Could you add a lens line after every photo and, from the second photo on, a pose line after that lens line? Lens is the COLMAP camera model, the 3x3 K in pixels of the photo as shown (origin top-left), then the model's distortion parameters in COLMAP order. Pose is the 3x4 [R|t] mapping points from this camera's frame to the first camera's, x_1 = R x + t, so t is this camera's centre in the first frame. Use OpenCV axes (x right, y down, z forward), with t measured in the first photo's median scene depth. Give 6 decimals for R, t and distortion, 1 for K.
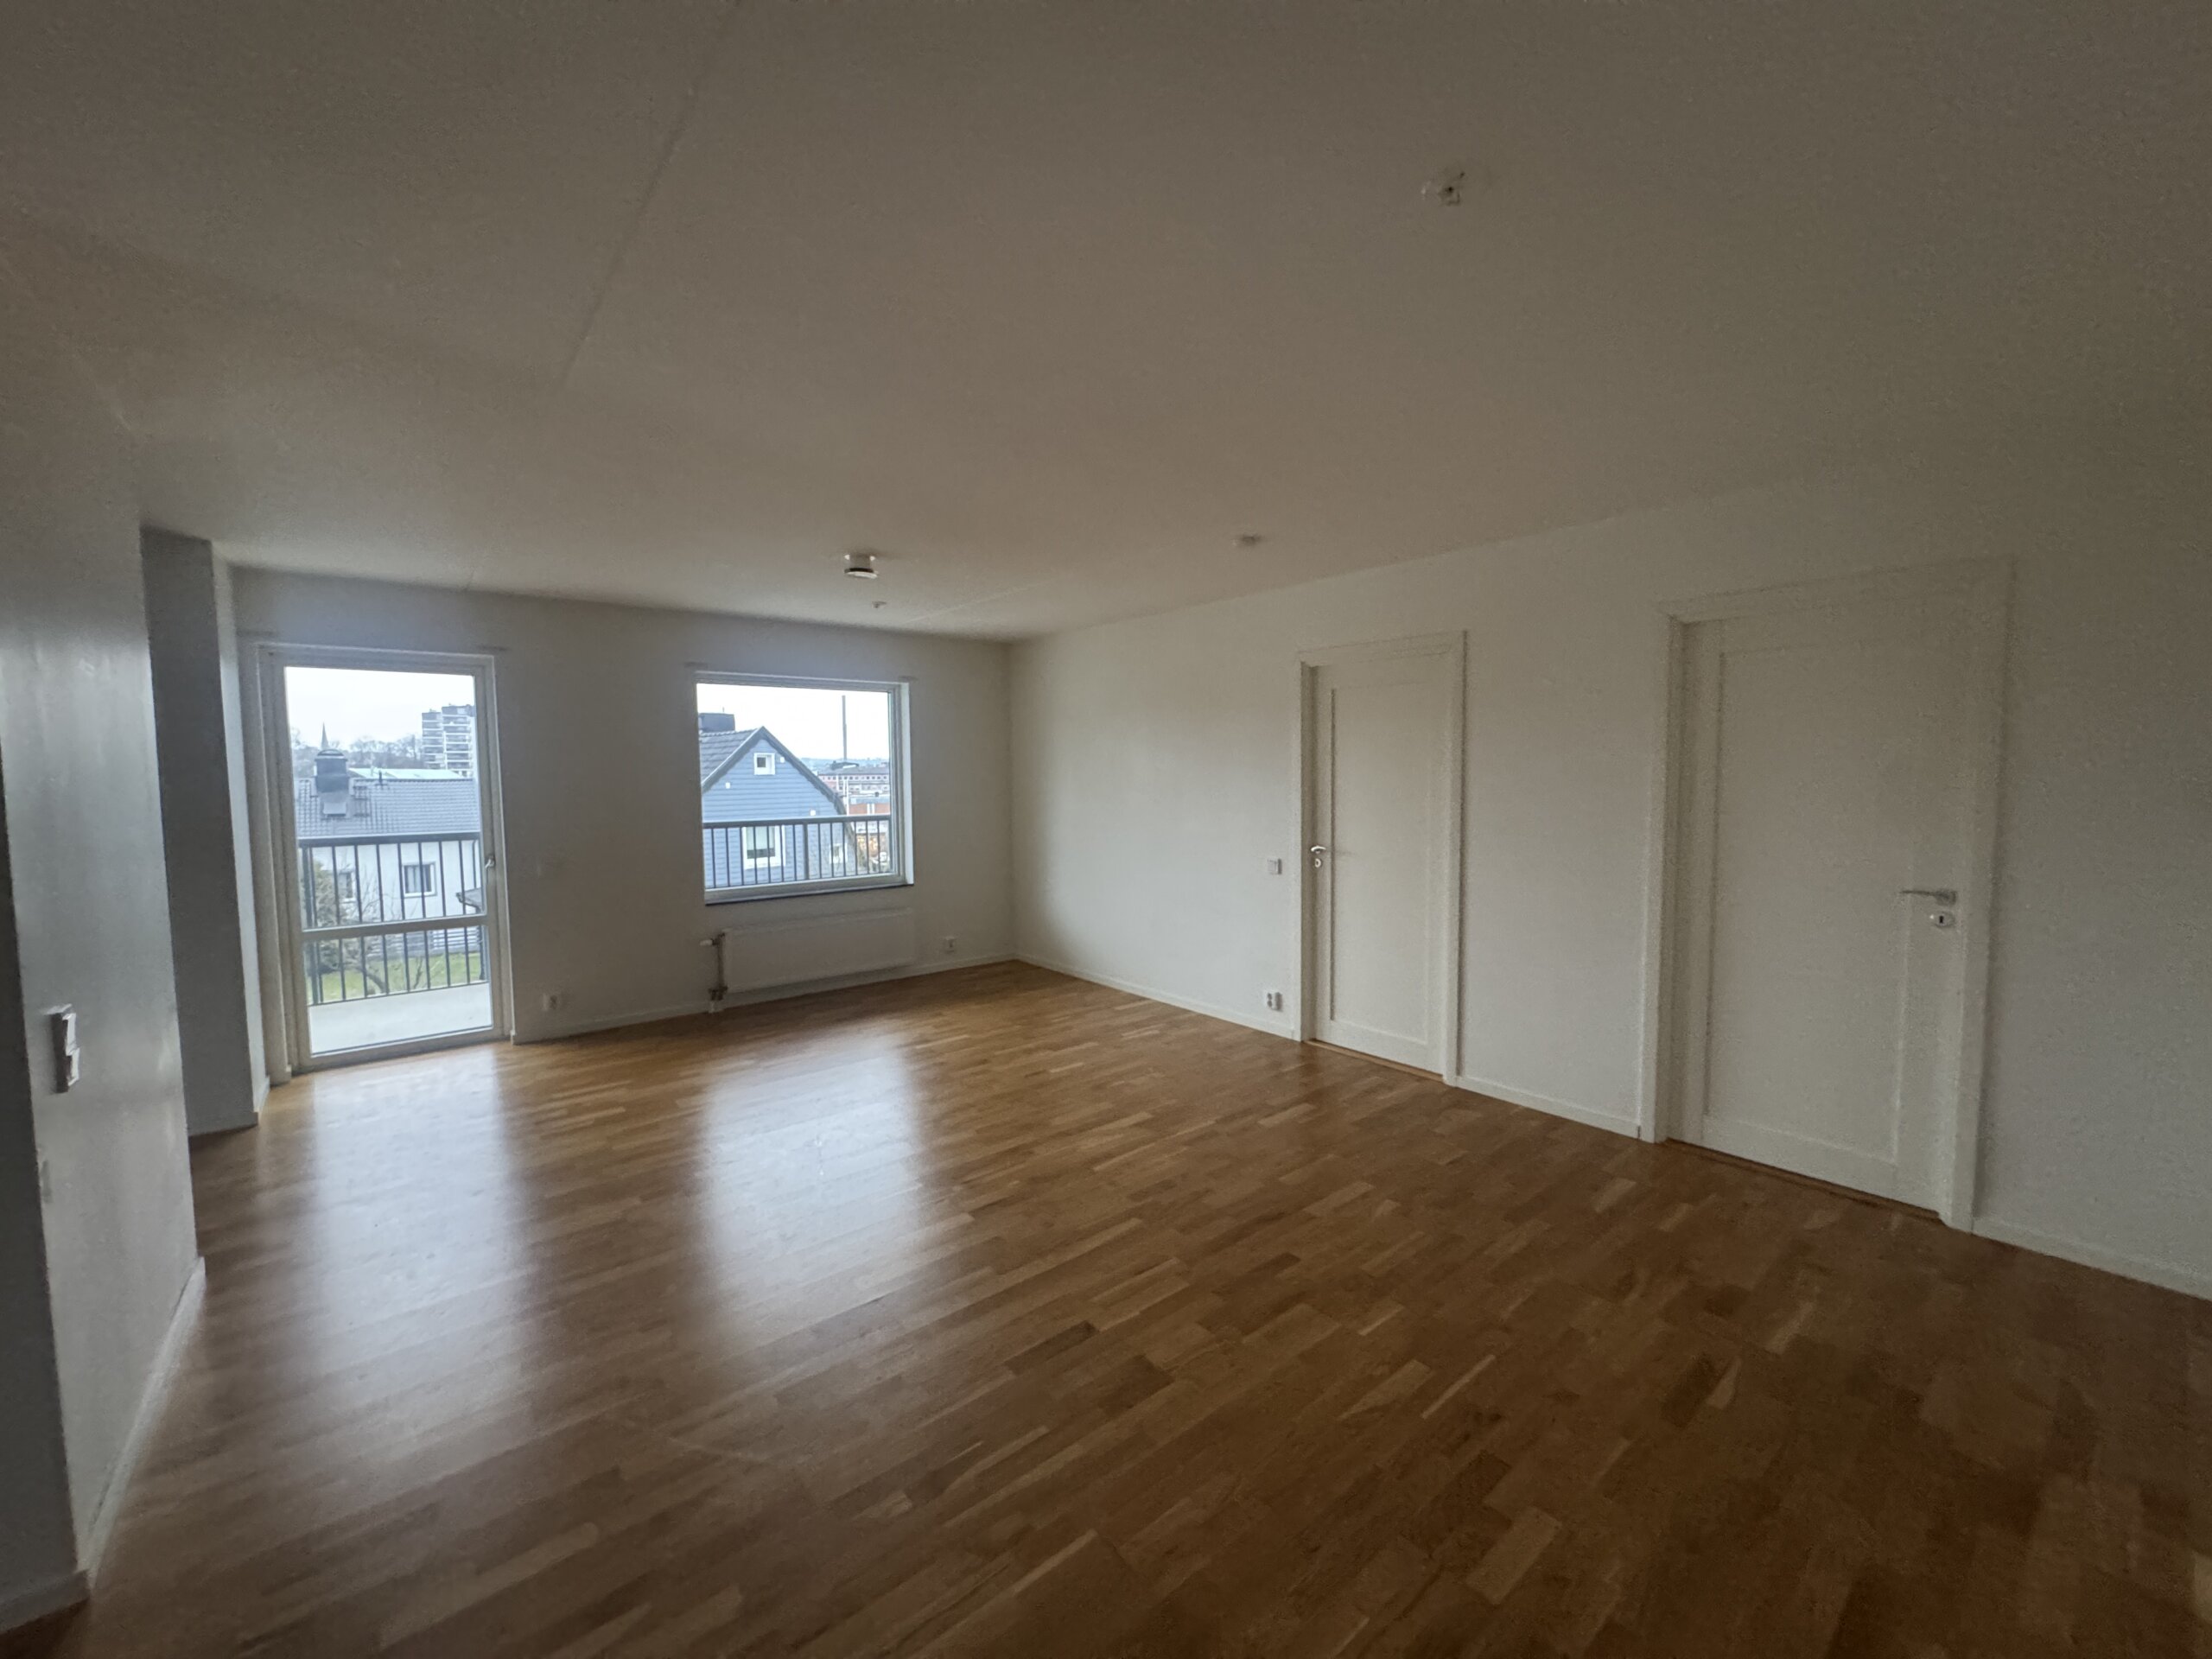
lens RADIAL K [[882.0, 0, 1100.7], [0, 882.0, 825.9], [0, 0, 1]] dist [-0.005598, -0.000355]
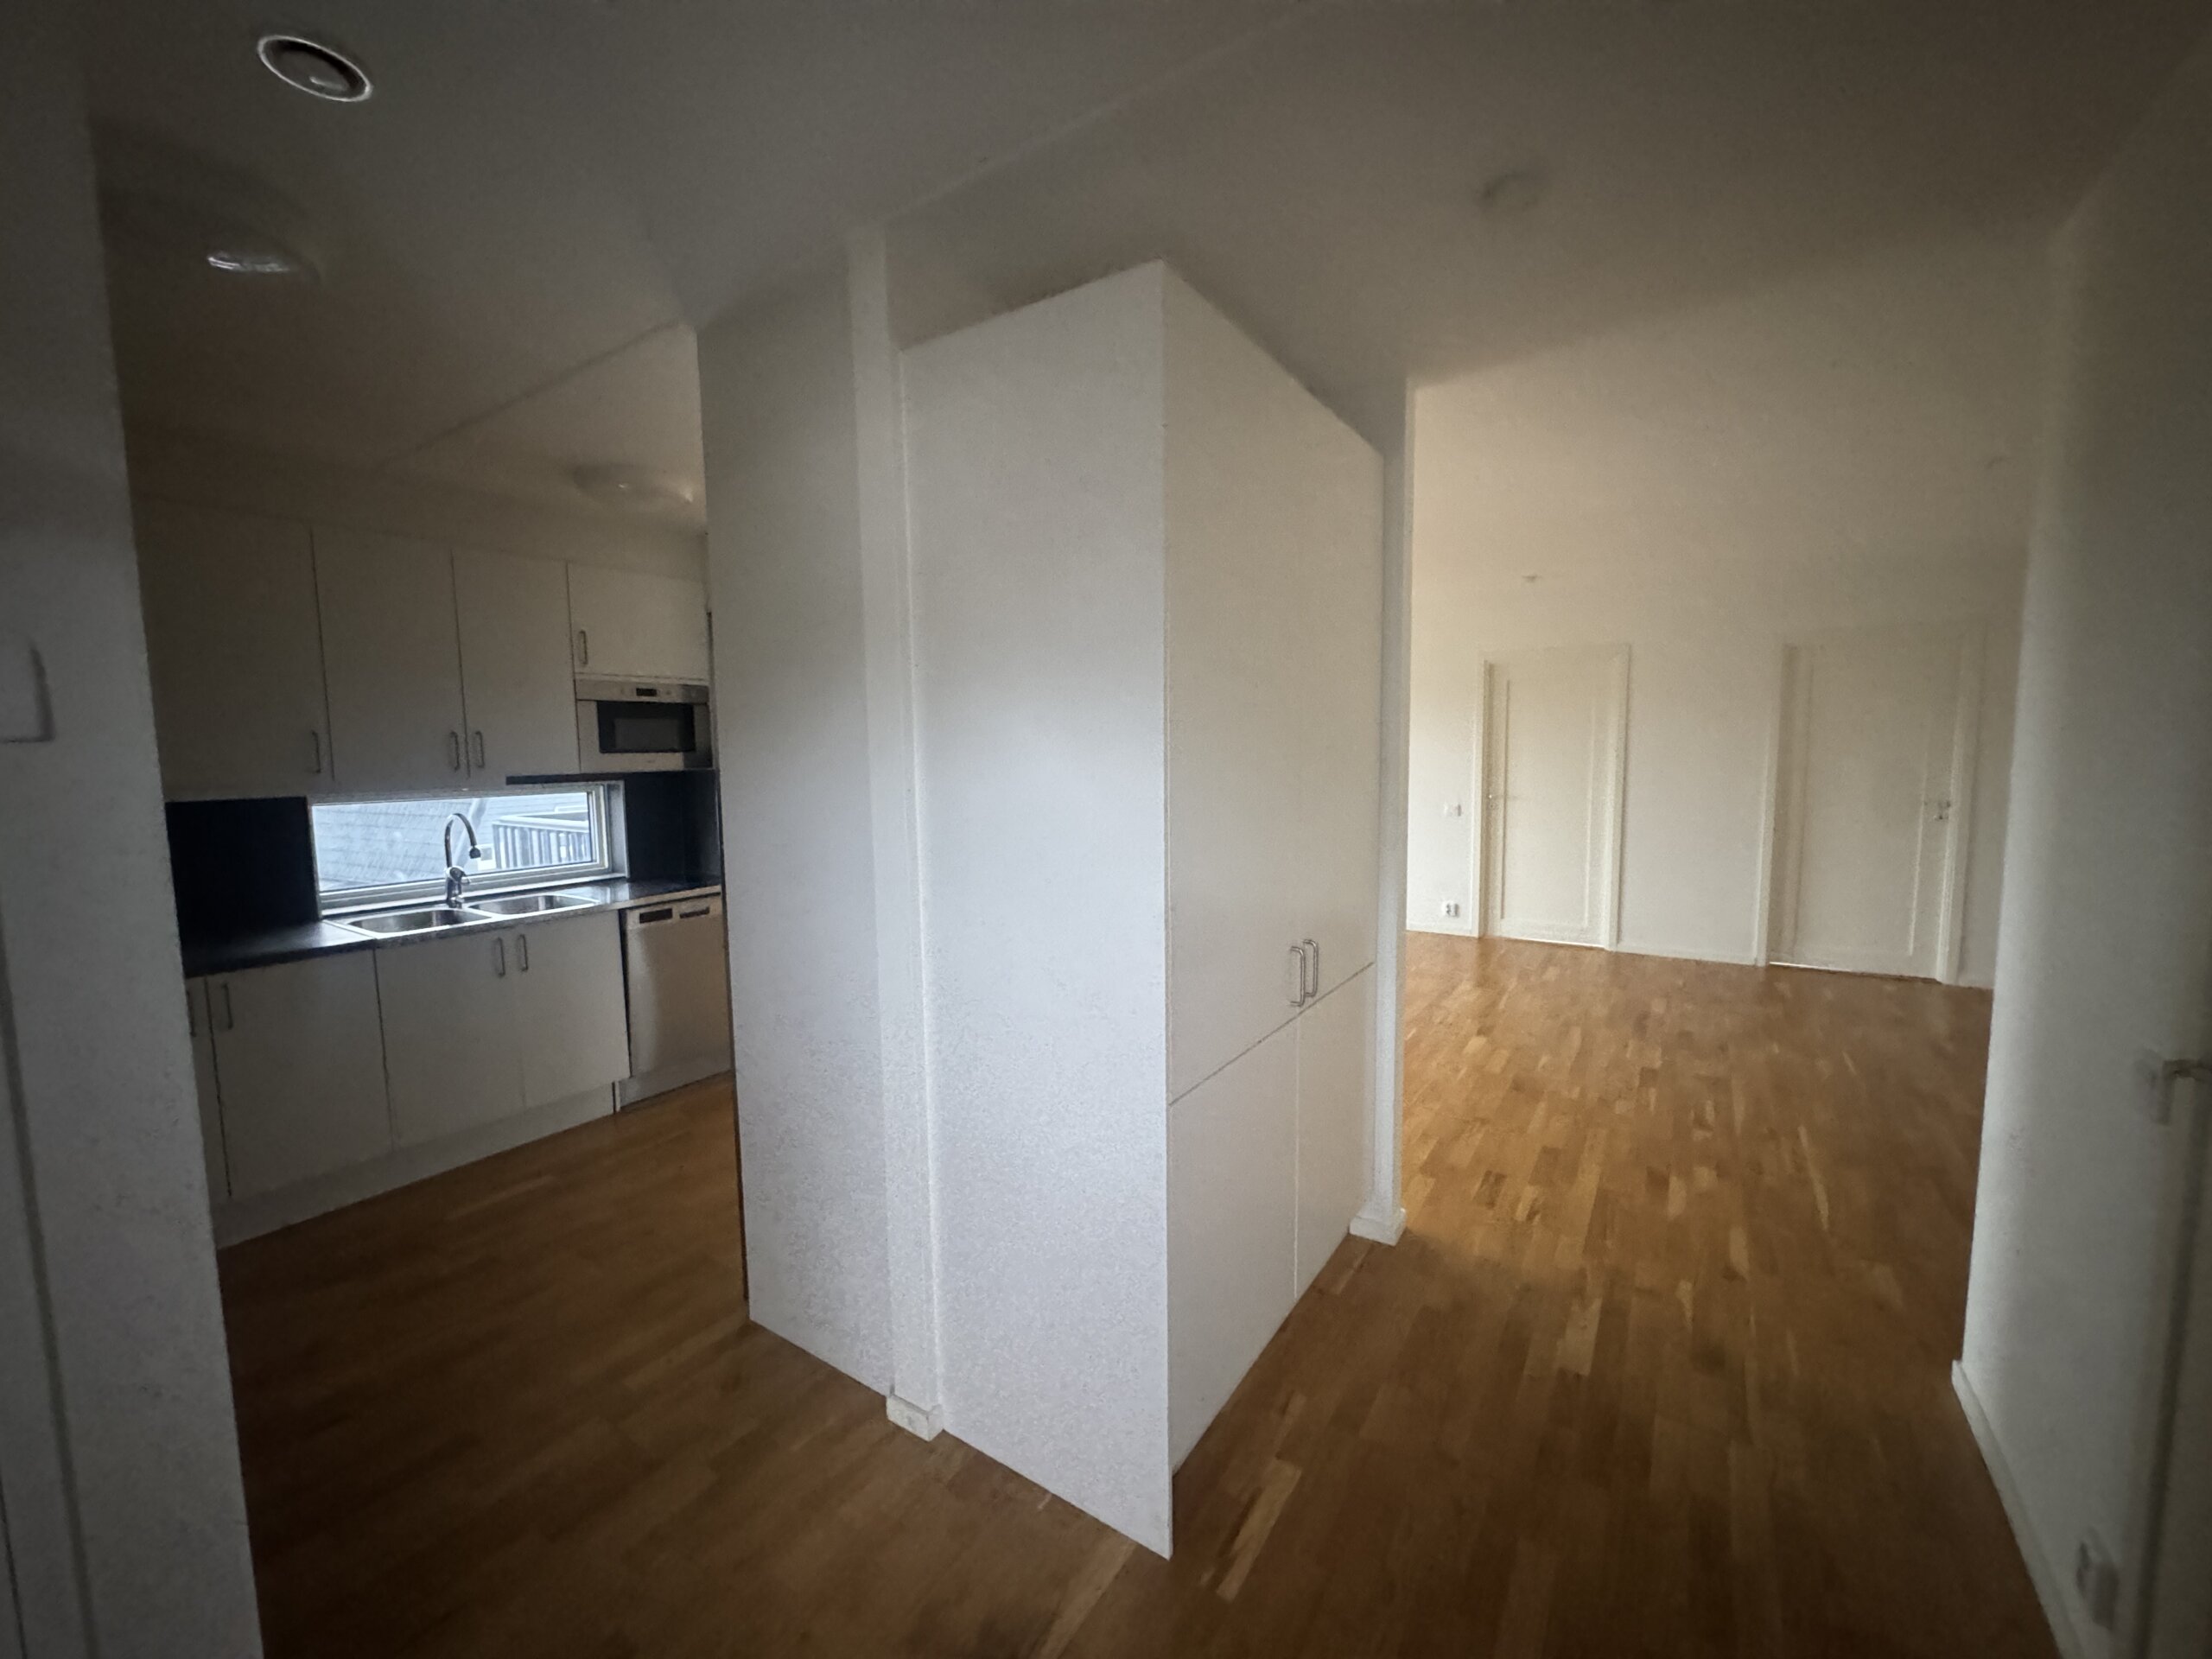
lens RADIAL K [[882.0, 0, 1100.7], [0, 882.0, 825.9], [0, 0, 1]] dist [-0.005598, -0.000355]
pose [[0.959372, -0.034371, 0.280043, -0.984726], [0.026817, 0.999167, 0.030761, 0.018725], [-0.280867, -0.022002, 0.959494, -0.205228]]
